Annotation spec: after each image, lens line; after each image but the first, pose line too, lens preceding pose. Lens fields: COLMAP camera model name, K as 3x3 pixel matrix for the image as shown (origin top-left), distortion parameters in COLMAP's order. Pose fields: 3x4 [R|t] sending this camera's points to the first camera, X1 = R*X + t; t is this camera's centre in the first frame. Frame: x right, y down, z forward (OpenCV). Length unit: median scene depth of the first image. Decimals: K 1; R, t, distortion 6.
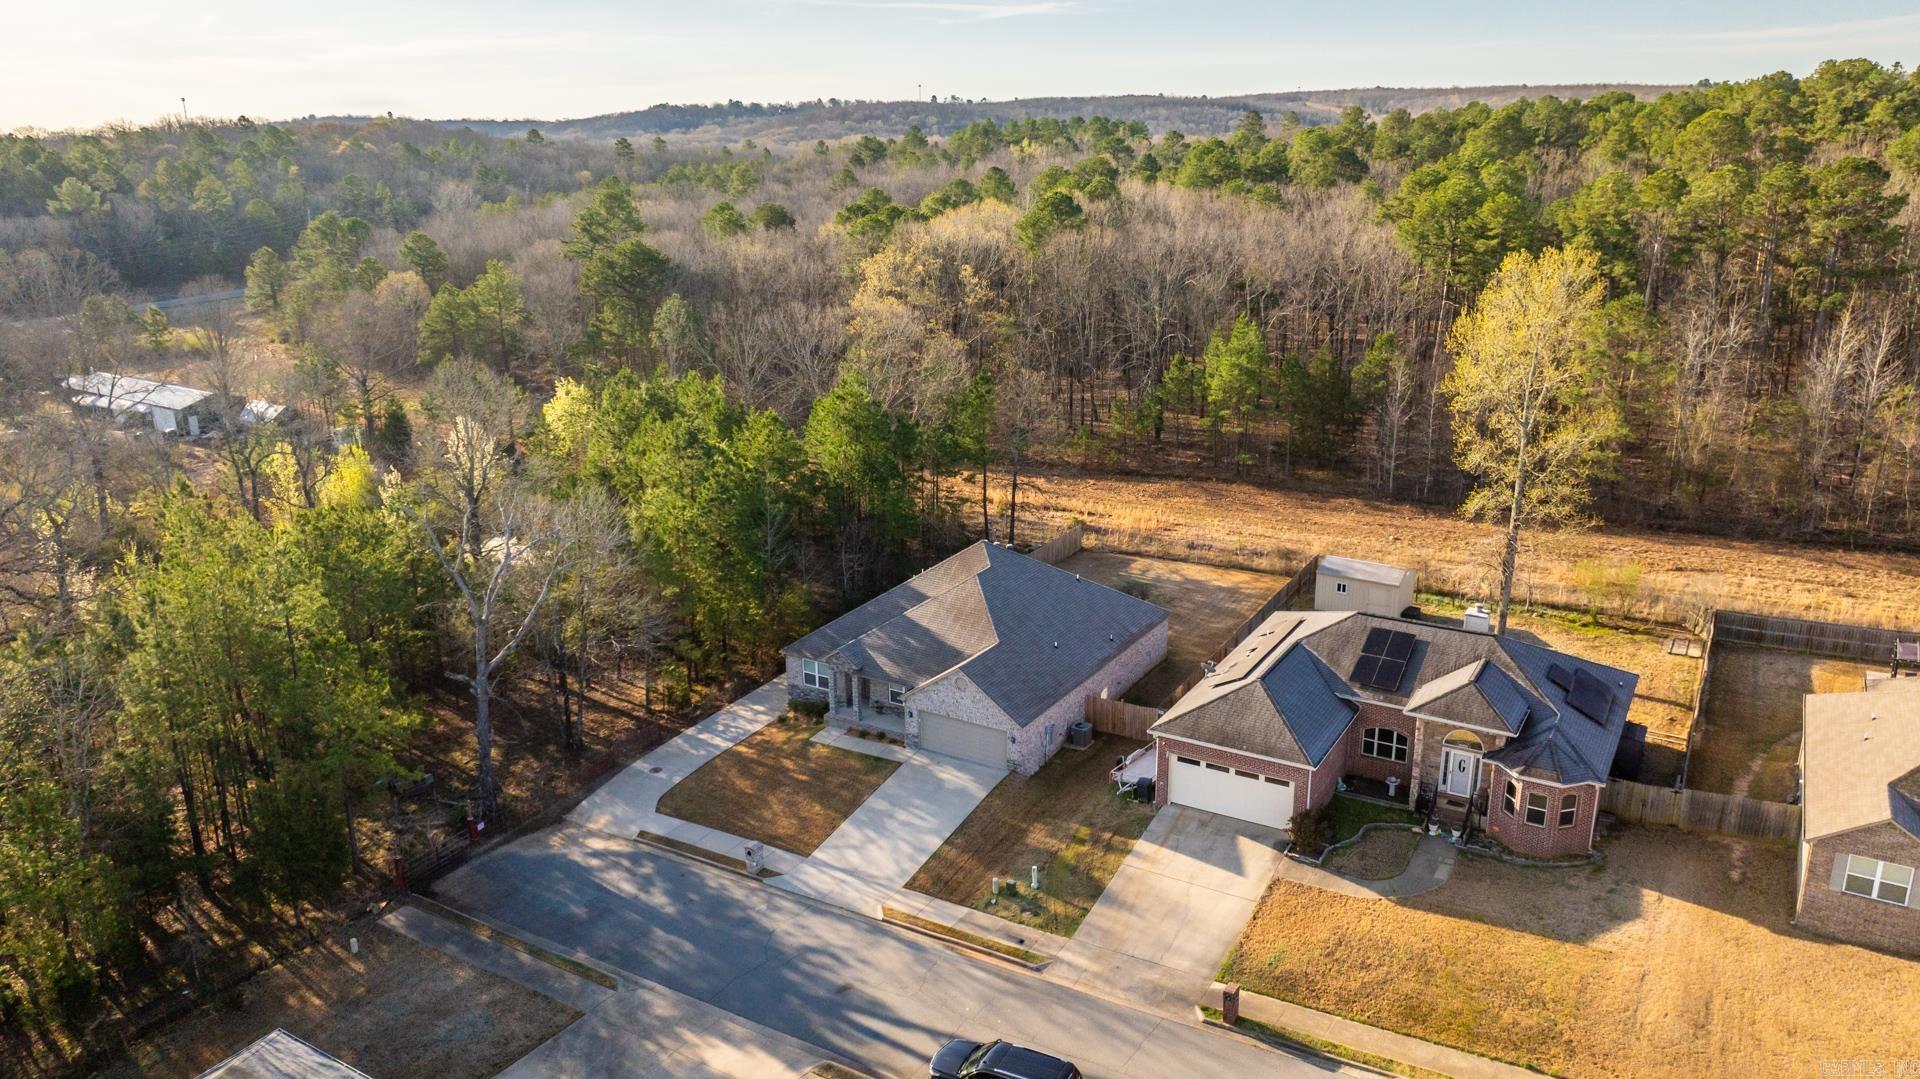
lens RADIAL K [[1356.3, 0, 960.0], [0, 1356.3, 539.5], [0, 0, 1]] dist [-0.024900, 0.022818]
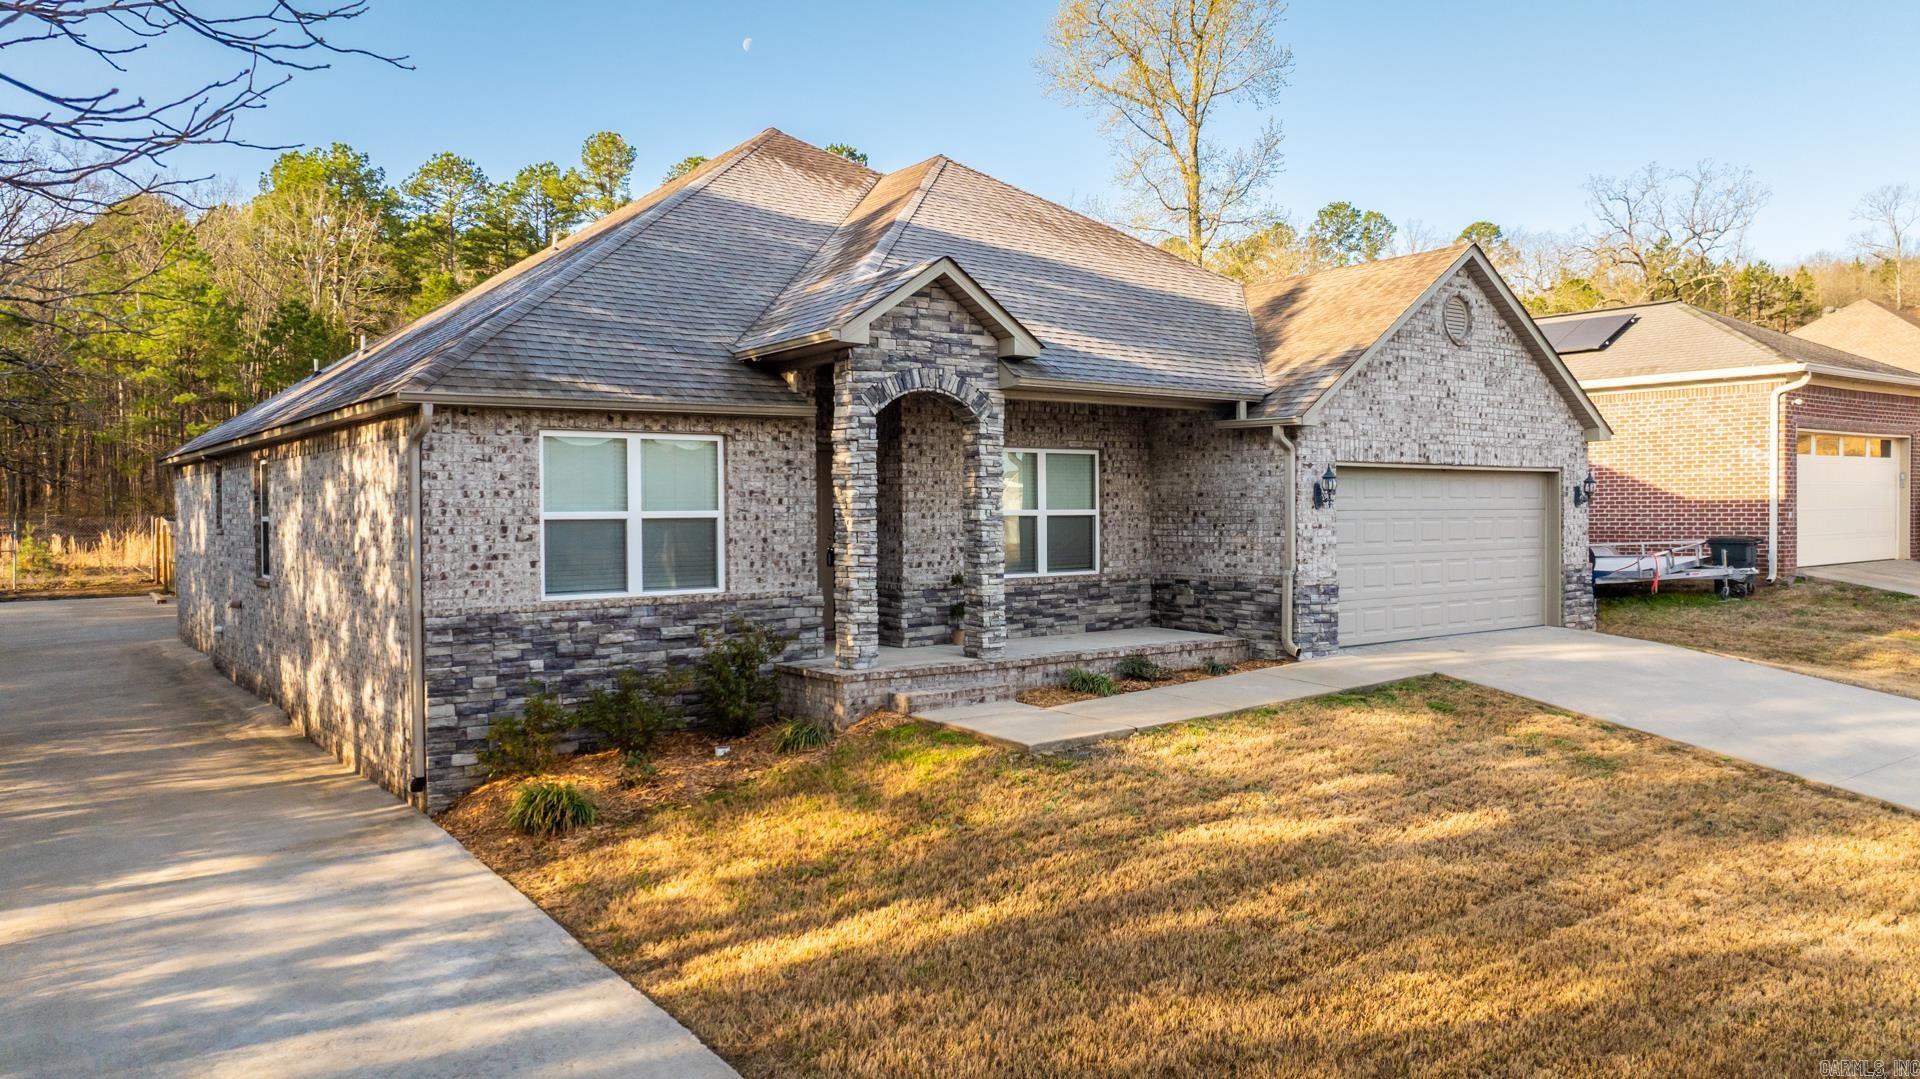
lens RADIAL K [[1356.3, 0, 960.0], [0, 1356.3, 539.5], [0, 0, 1]] dist [-0.024900, 0.022818]
pose [[0.366769, -0.015500, 0.930183, -0.275531], [0.278400, 0.955870, -0.093845, 0.142482], [-0.887679, 0.293382, 0.354899, 0.980915]]
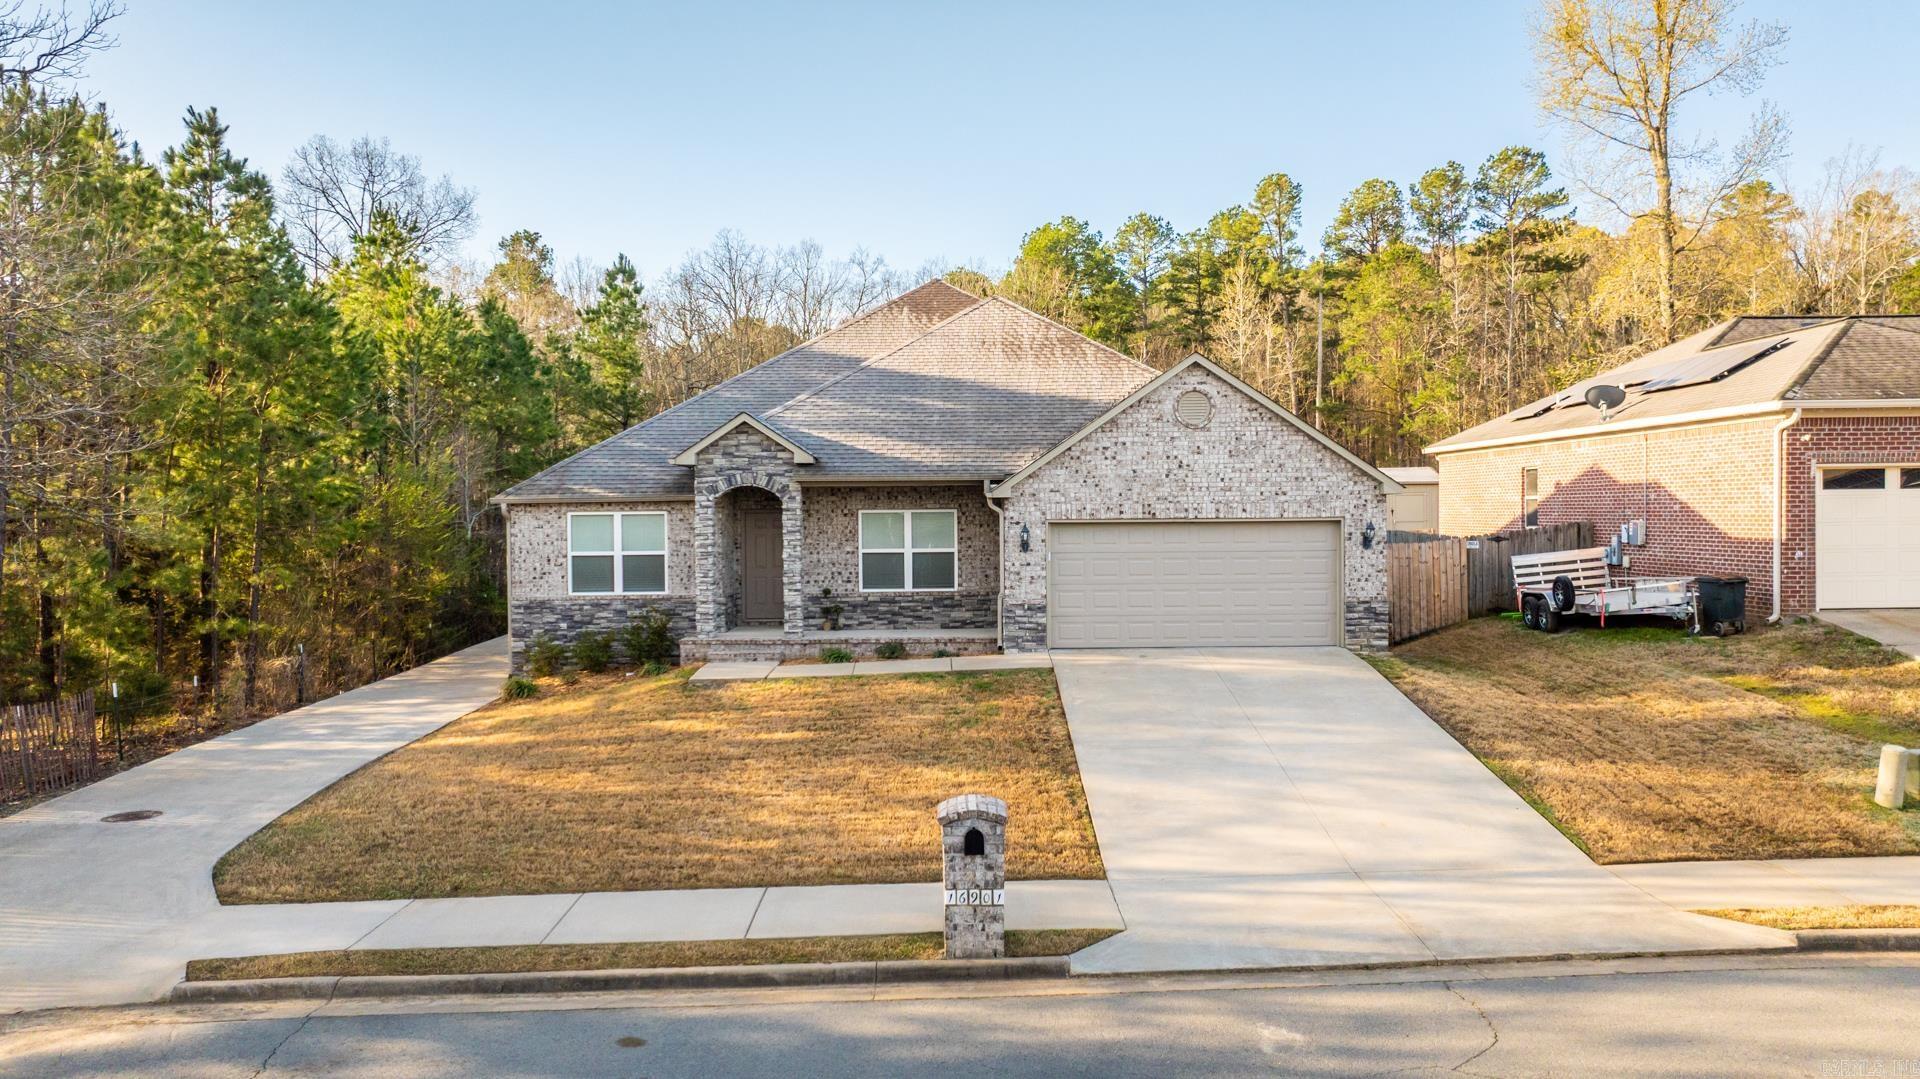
lens RADIAL K [[1356.3, 0, 960.0], [0, 1356.3, 539.5], [0, 0, 1]] dist [-0.024900, 0.022818]
pose [[0.854463, -0.012384, 0.519365, -0.228738], [0.156227, 0.959567, -0.234145, 0.207535], [-0.495466, 0.281207, 0.821849, 0.731965]]
